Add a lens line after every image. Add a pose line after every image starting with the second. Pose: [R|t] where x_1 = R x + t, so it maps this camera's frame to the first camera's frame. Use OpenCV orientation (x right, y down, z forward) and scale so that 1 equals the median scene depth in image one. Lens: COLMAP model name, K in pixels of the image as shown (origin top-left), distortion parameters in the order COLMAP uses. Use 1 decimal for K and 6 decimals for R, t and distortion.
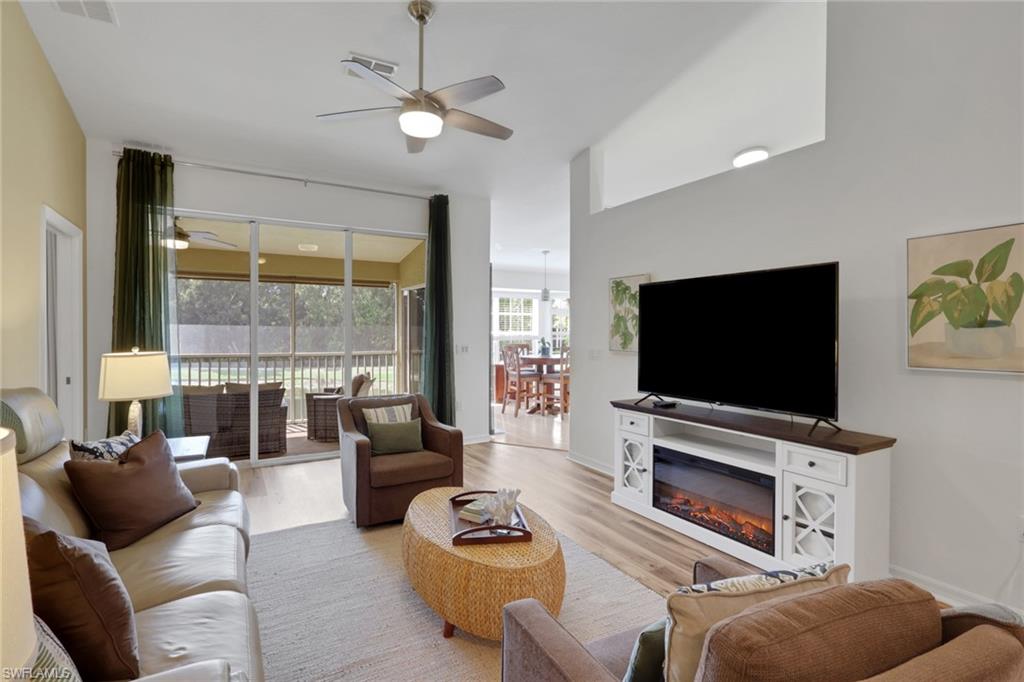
lens RADIAL K [[503.7, 0, 517.6], [0, 503.7, 338.6], [0, 0, 1]] dist [0.002889, 0.000272]
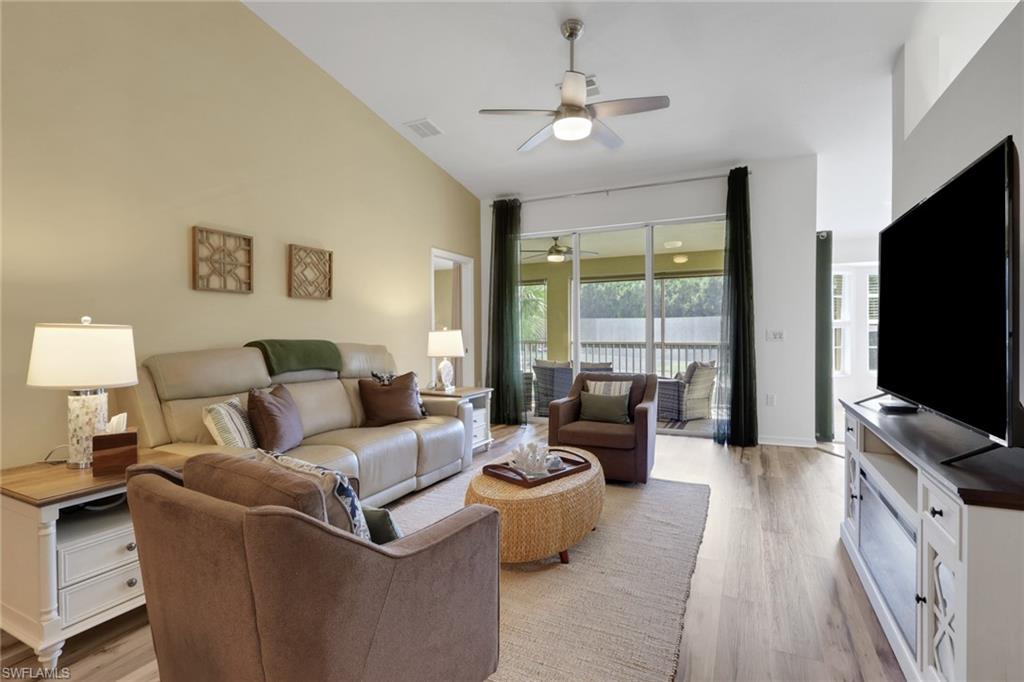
lens RADIAL K [[503.7, 0, 517.6], [0, 503.7, 338.6], [0, 0, 1]] dist [0.002889, 0.000272]
pose [[0.565206, 0.001214, -0.824949, 0.473996], [-0.001483, 0.999999, 0.000455, 0.035460], [0.824948, 0.000967, 0.565207, 0.176788]]
